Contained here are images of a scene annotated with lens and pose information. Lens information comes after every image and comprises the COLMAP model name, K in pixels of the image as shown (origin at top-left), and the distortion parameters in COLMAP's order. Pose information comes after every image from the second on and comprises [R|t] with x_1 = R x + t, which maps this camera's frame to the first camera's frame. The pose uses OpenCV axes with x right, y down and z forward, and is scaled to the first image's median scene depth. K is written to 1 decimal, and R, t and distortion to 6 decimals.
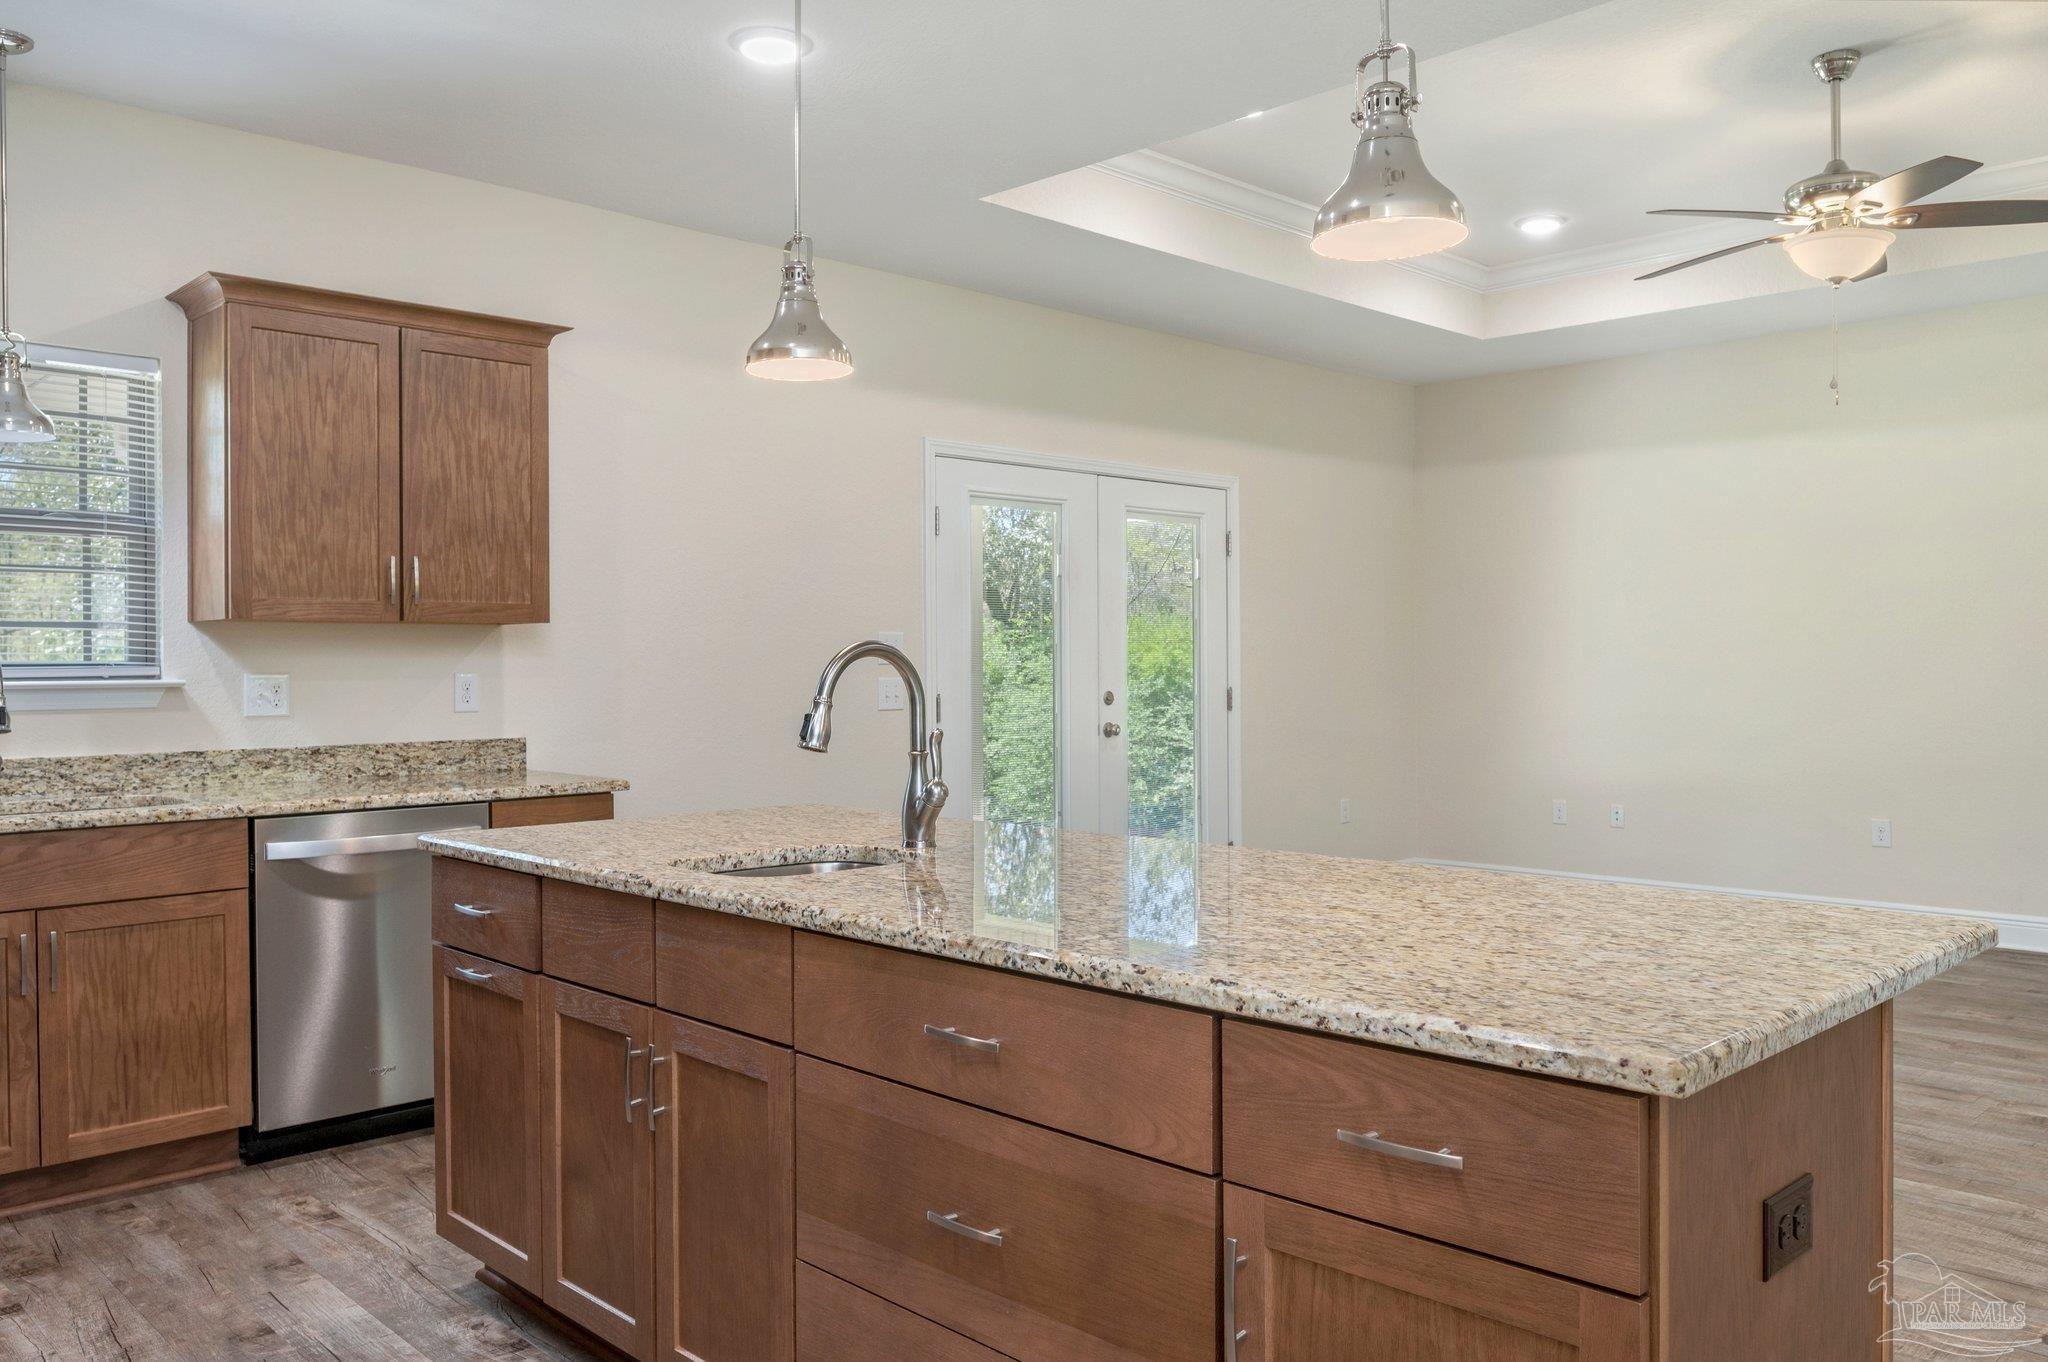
lens RADIAL K [[1559.4, 0, 1025.3], [0, 1559.4, 661.2], [0, 0, 1]] dist [-0.026458, 0.010558]
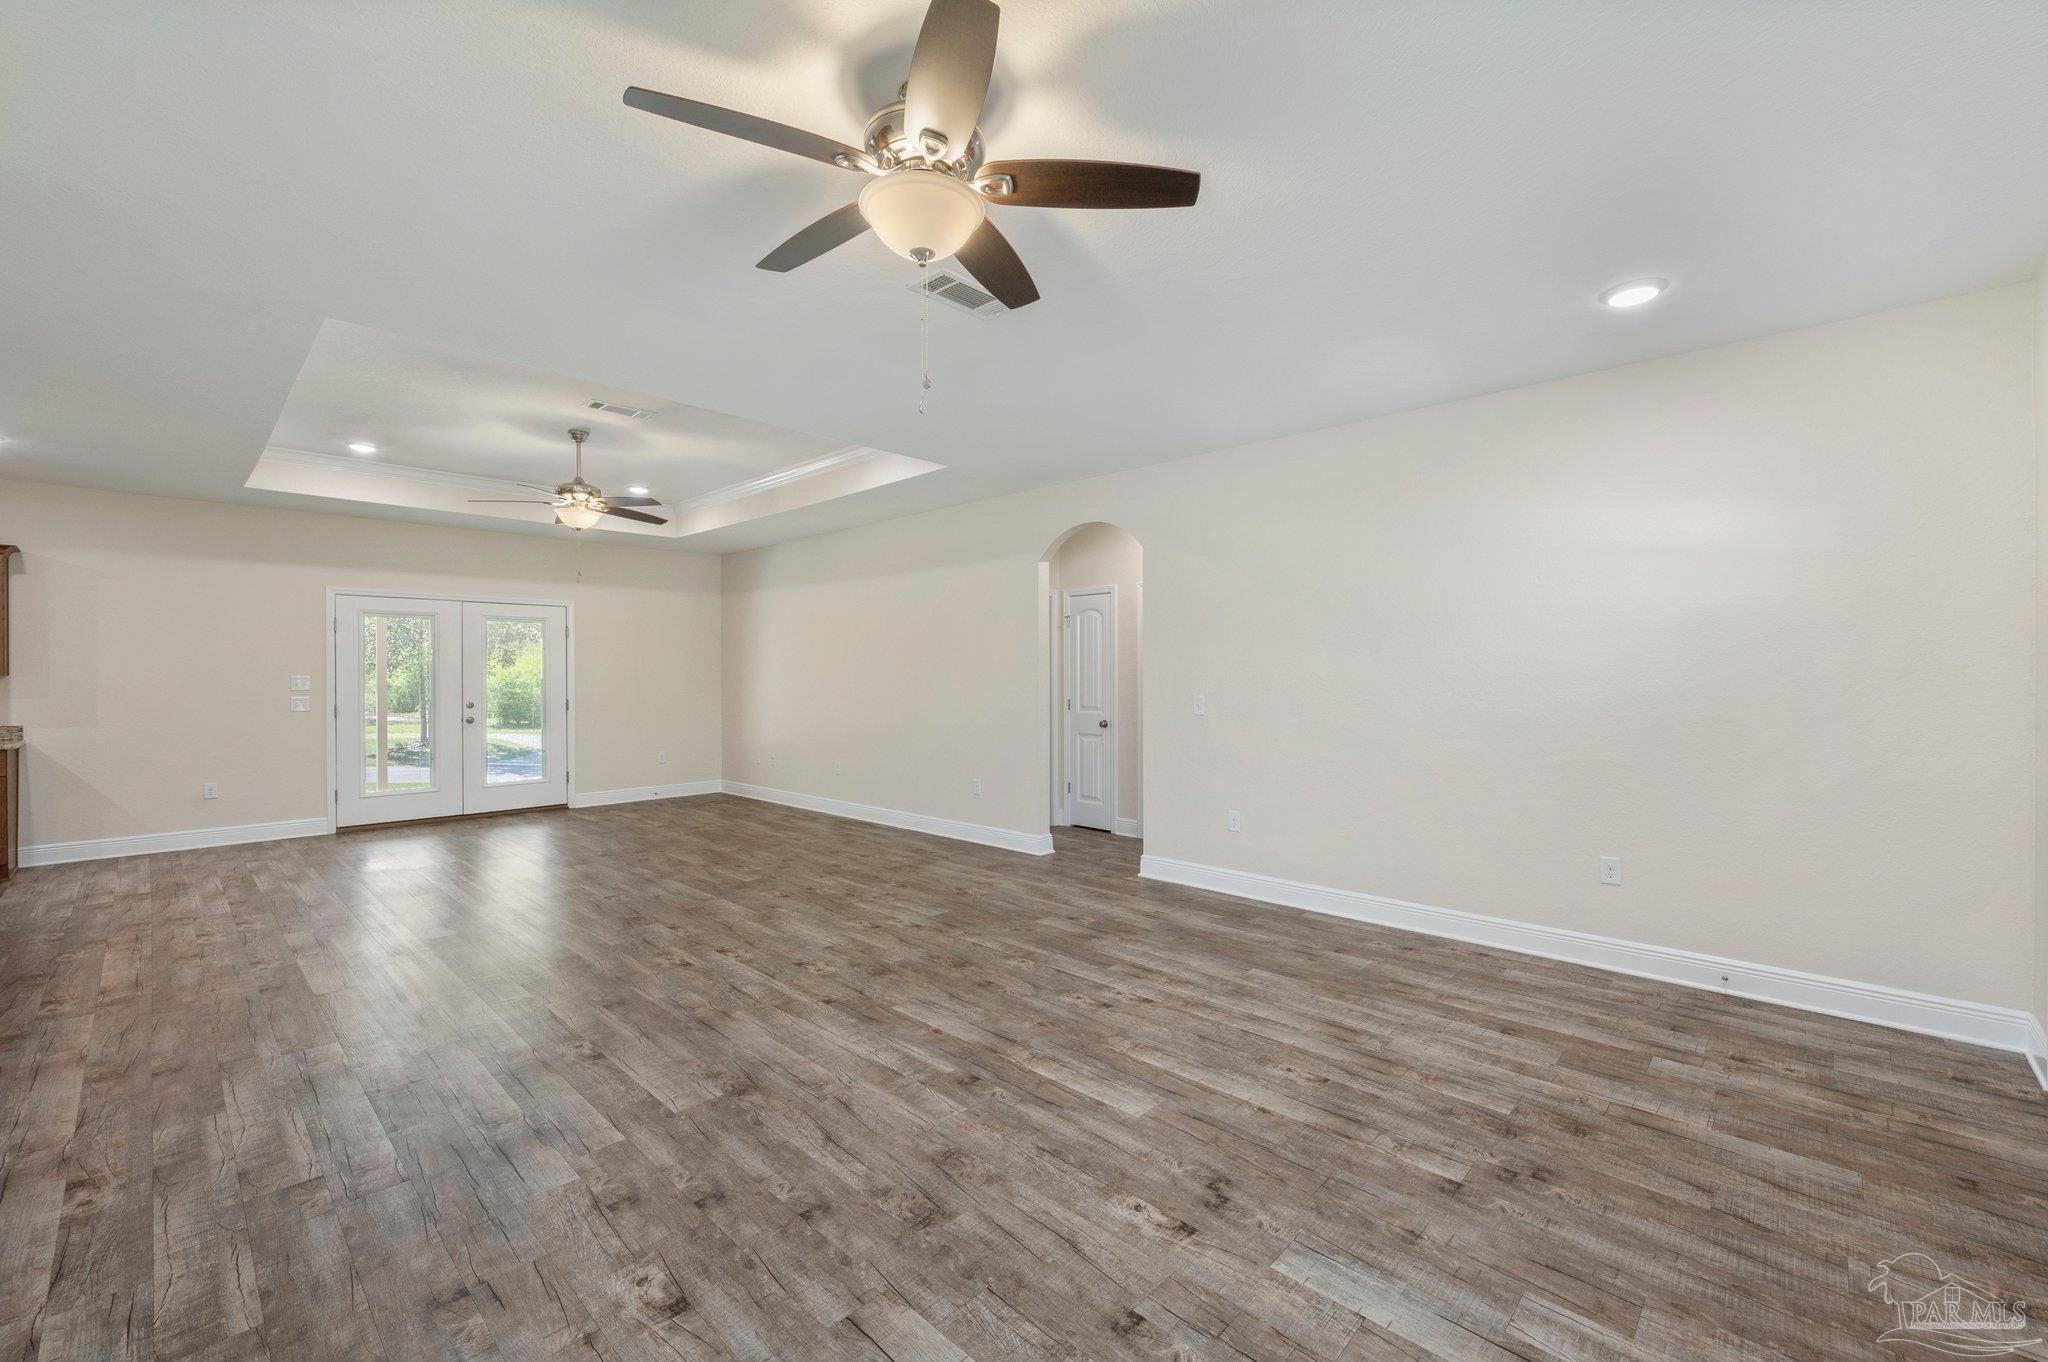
lens RADIAL K [[848.9, 0, 1016.2], [0, 848.9, 672.8], [0, 0, 1]] dist [0.010437, -0.000863]
pose [[0.999850, 0.002594, 0.017138, 1.326696], [-0.002554, 0.999994, -0.002326, -0.033877], [-0.017144, 0.002282, 0.999850, -0.330575]]
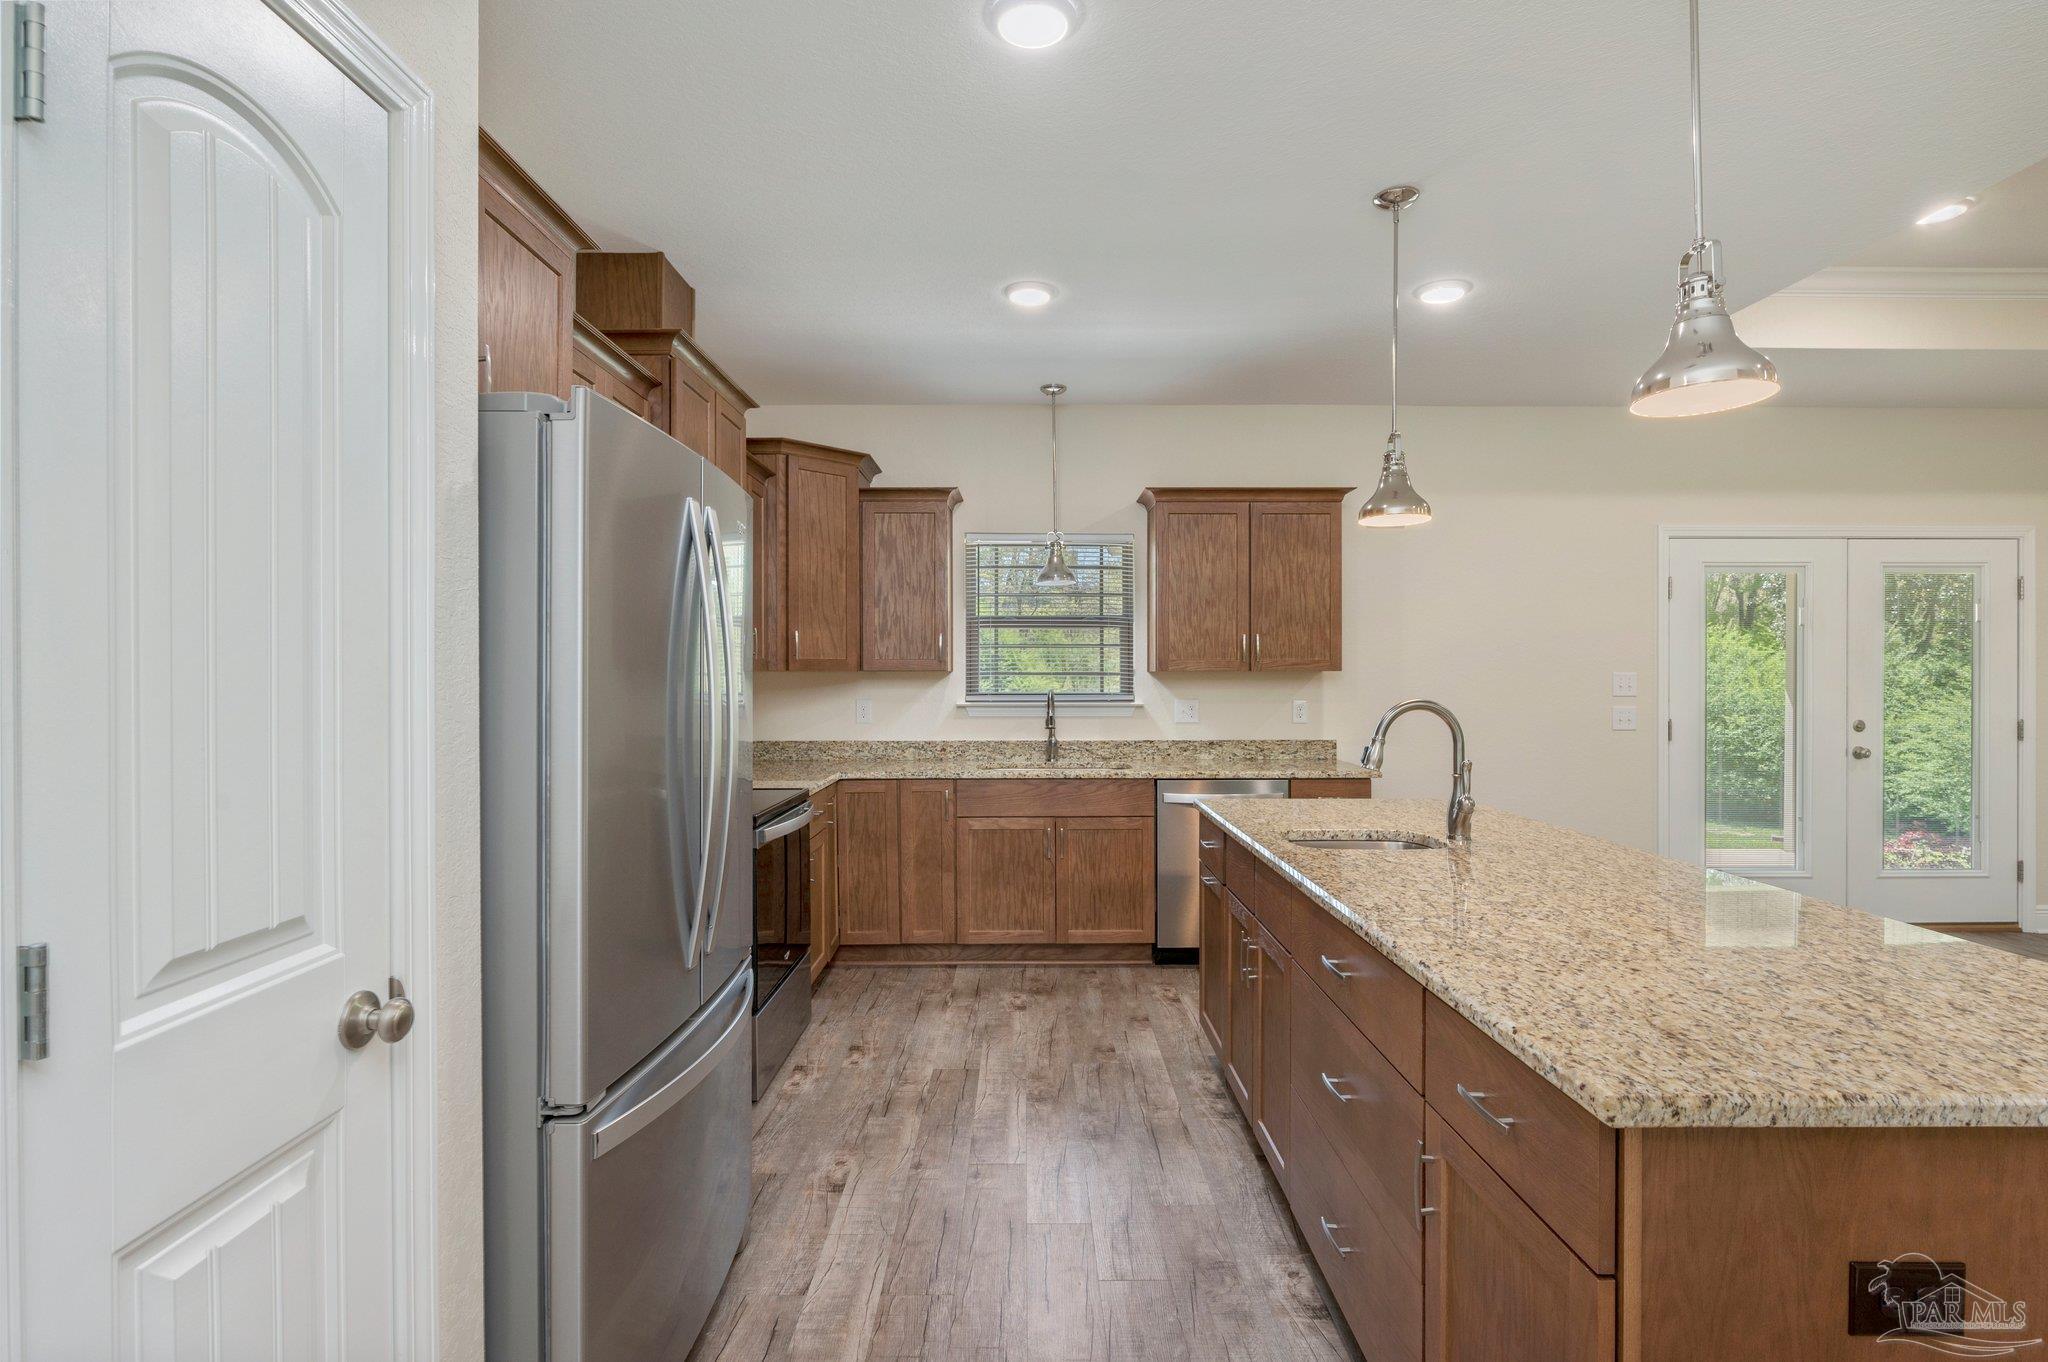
lens RADIAL K [[990.2, 0, 1023.2], [0, 990.2, 681.3], [0, 0, 1]] dist [-0.003656, -0.001955]
pose [[0.716751, 0.010254, -0.697254, 0.202208], [-0.003620, 0.999933, 0.010985, -0.027646], [0.697320, -0.005349, 0.716740, 0.029399]]
